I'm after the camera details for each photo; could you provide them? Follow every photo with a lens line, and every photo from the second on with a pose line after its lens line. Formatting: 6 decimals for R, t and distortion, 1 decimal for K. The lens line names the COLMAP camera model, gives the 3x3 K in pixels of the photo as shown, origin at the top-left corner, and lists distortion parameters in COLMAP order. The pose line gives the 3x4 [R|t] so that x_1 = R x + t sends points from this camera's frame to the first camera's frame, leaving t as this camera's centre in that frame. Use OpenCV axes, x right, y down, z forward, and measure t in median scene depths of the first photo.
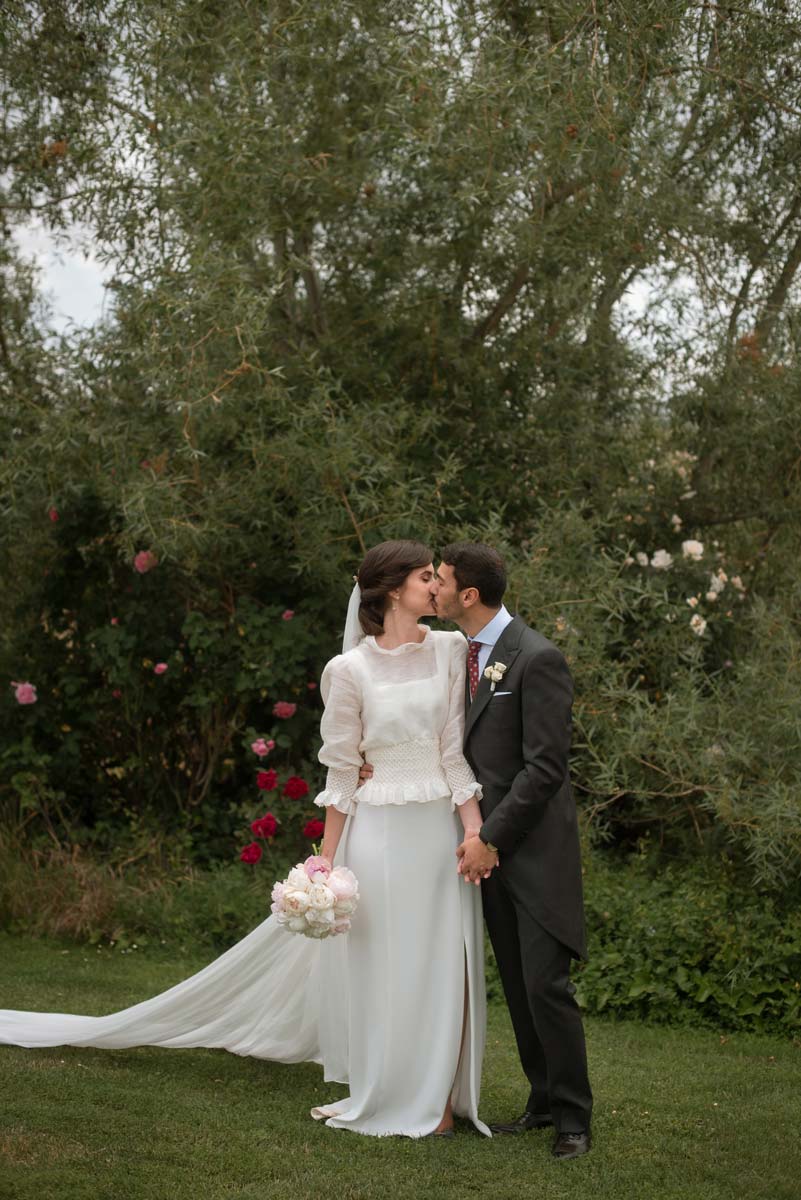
lens RADIAL K [[1773.9, 0, 400.5], [0, 1773.9, 600.0], [0, 0, 1]] dist [-0.103559, 0.008056]
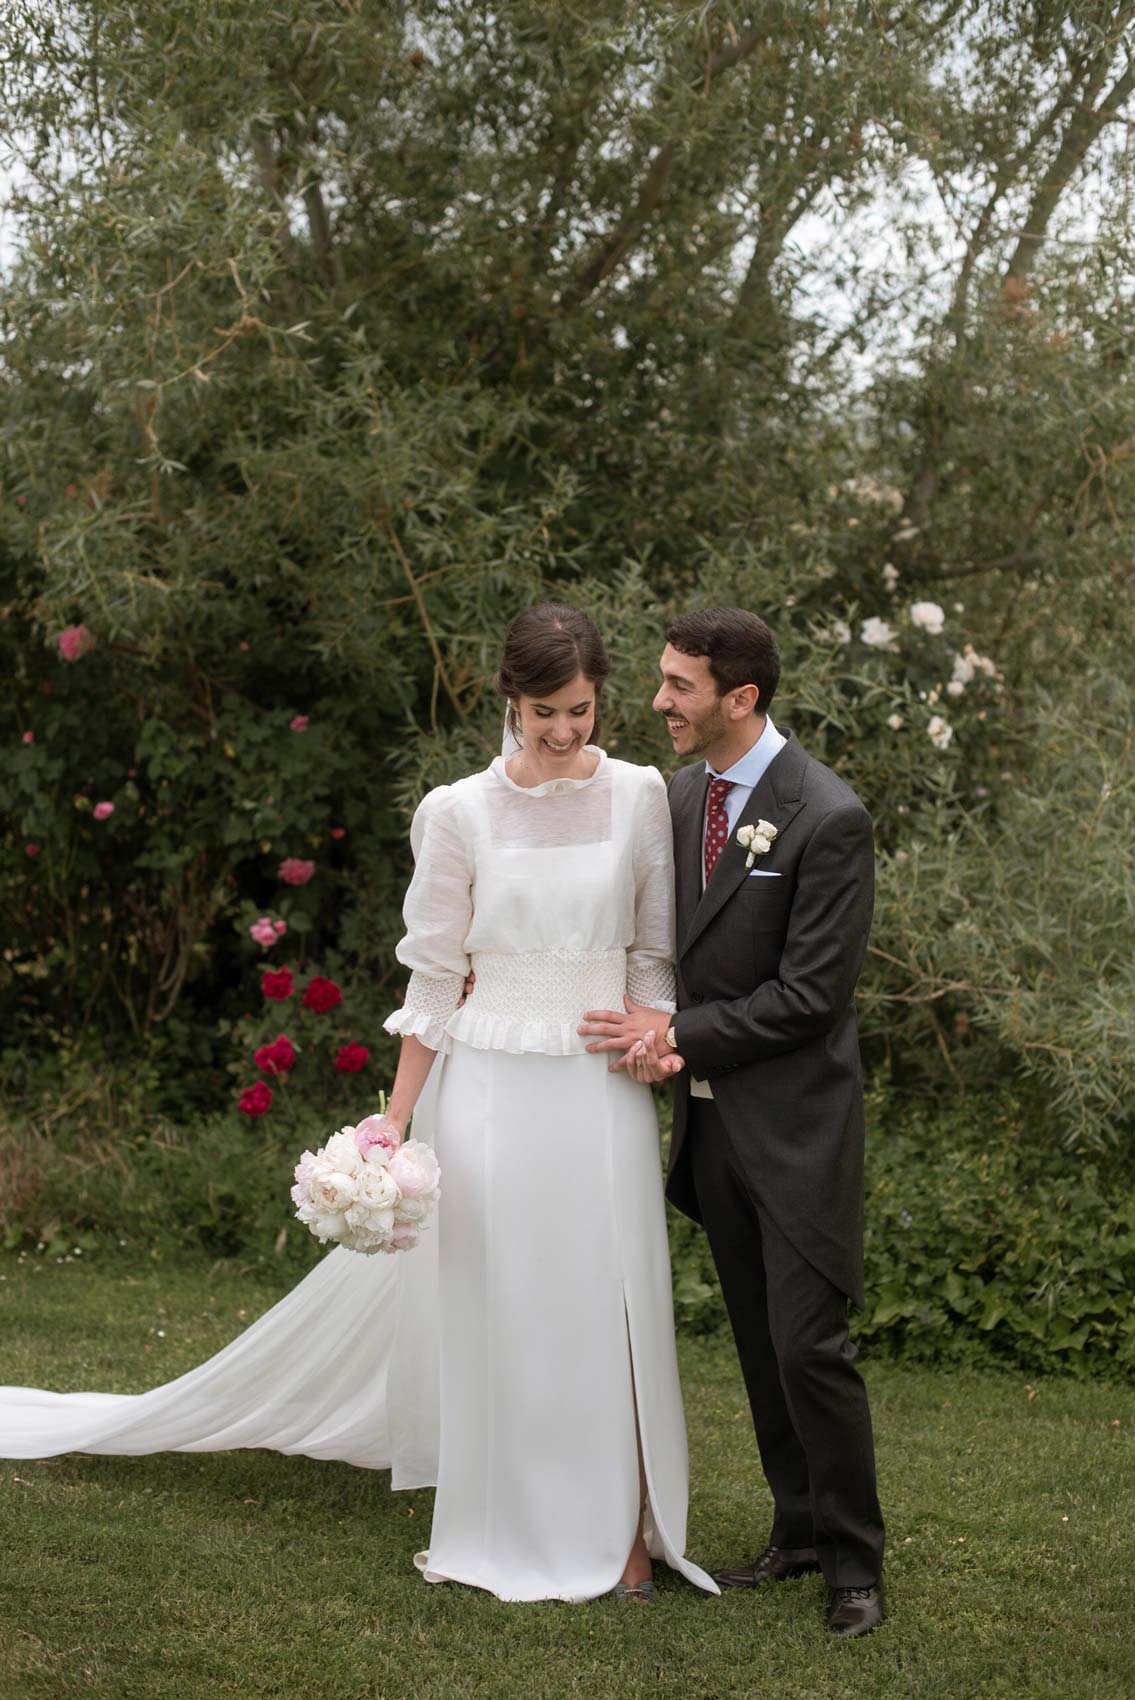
lens RADIAL K [[2513.1, 0, 567.5], [0, 2513.1, 850.0], [0, 0, 1]] dist [-0.103559, 0.008056]
pose [[0.997677, -0.013209, 0.066825, -0.030679], [0.009002, 0.997981, 0.062874, -0.002307], [-0.067521, -0.062127, 0.995782, 0.095411]]
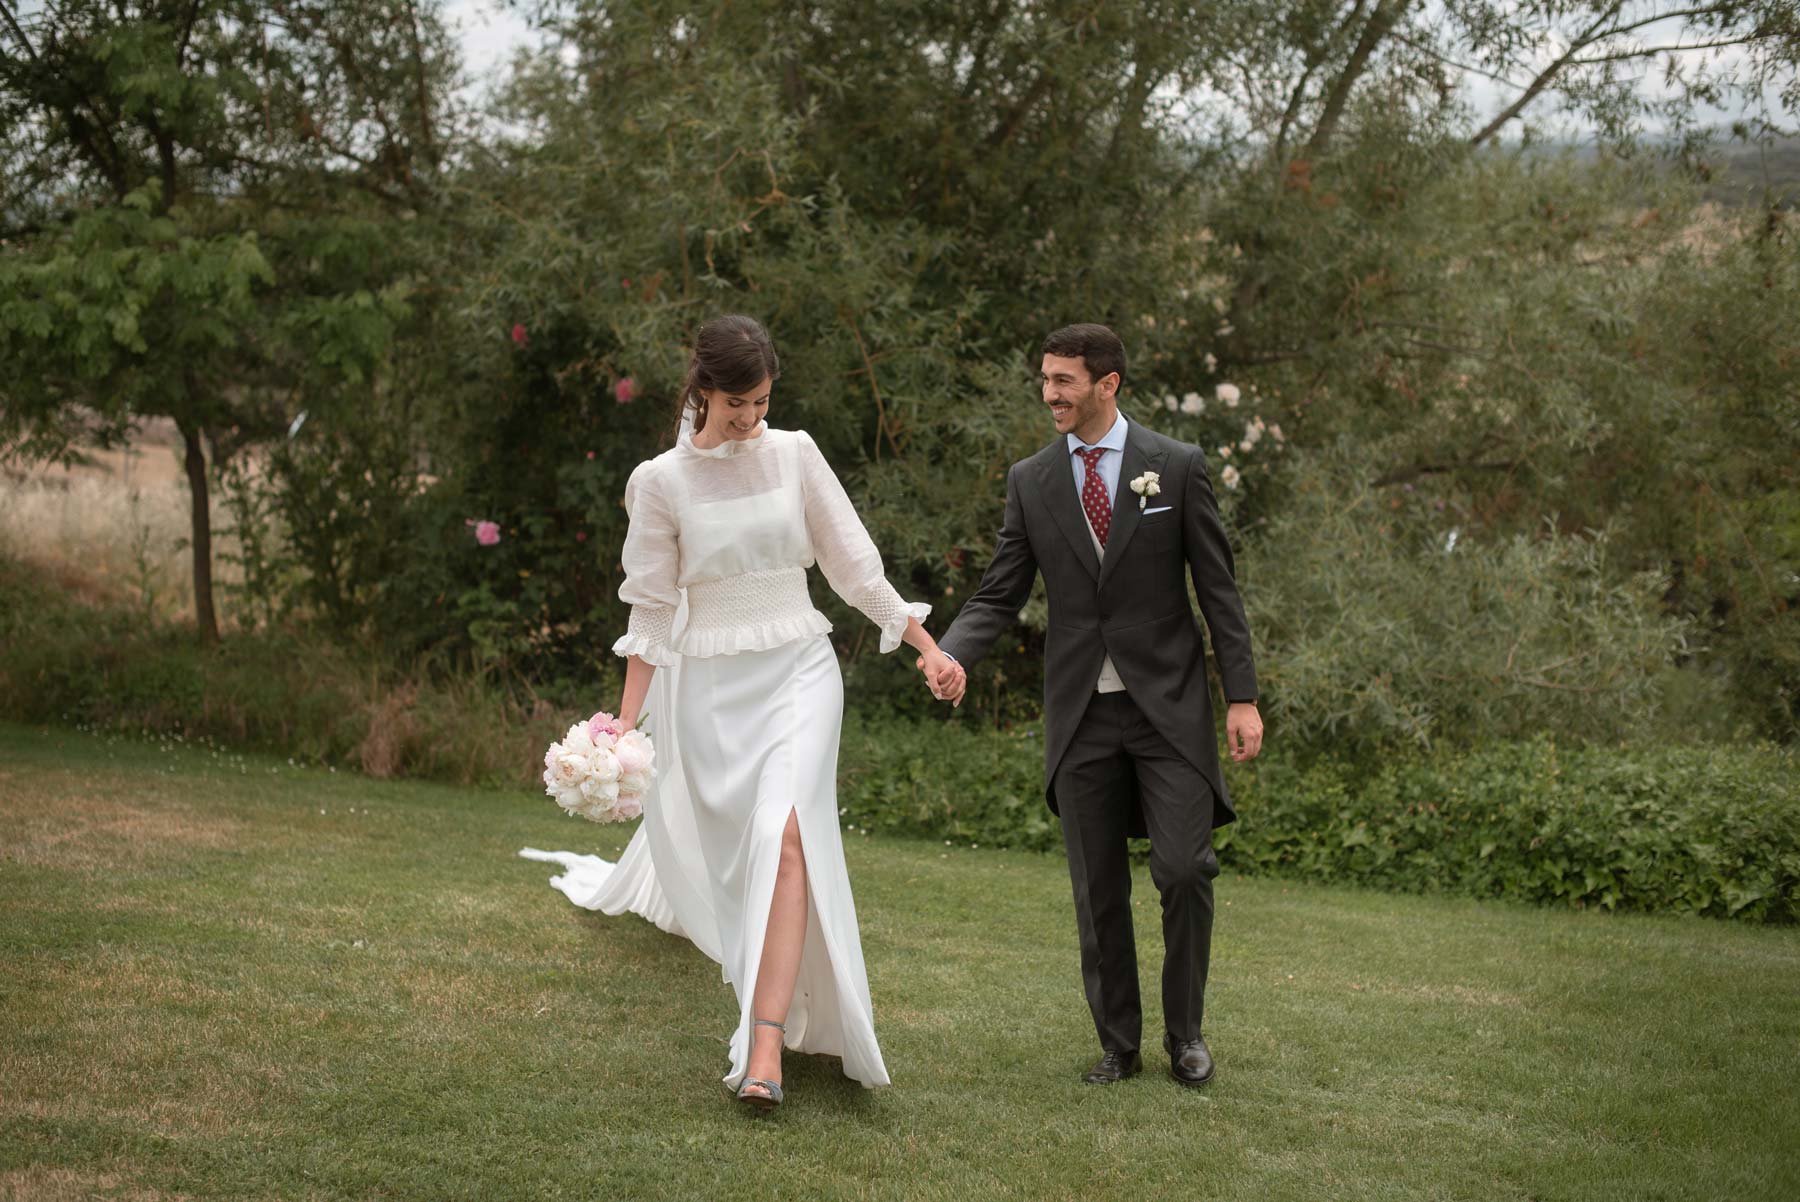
lens RADIAL K [[2764.0, 0, 897.2], [0, 2764.0, 646.5], [0, 0, 1]] dist [-0.078772, -0.043915]
pose [[0.998629, 0.025263, 0.045853, -0.070514], [-0.028616, 0.996848, 0.073997, 0.000572], [-0.043839, -0.075208, 0.996204, -0.442743]]
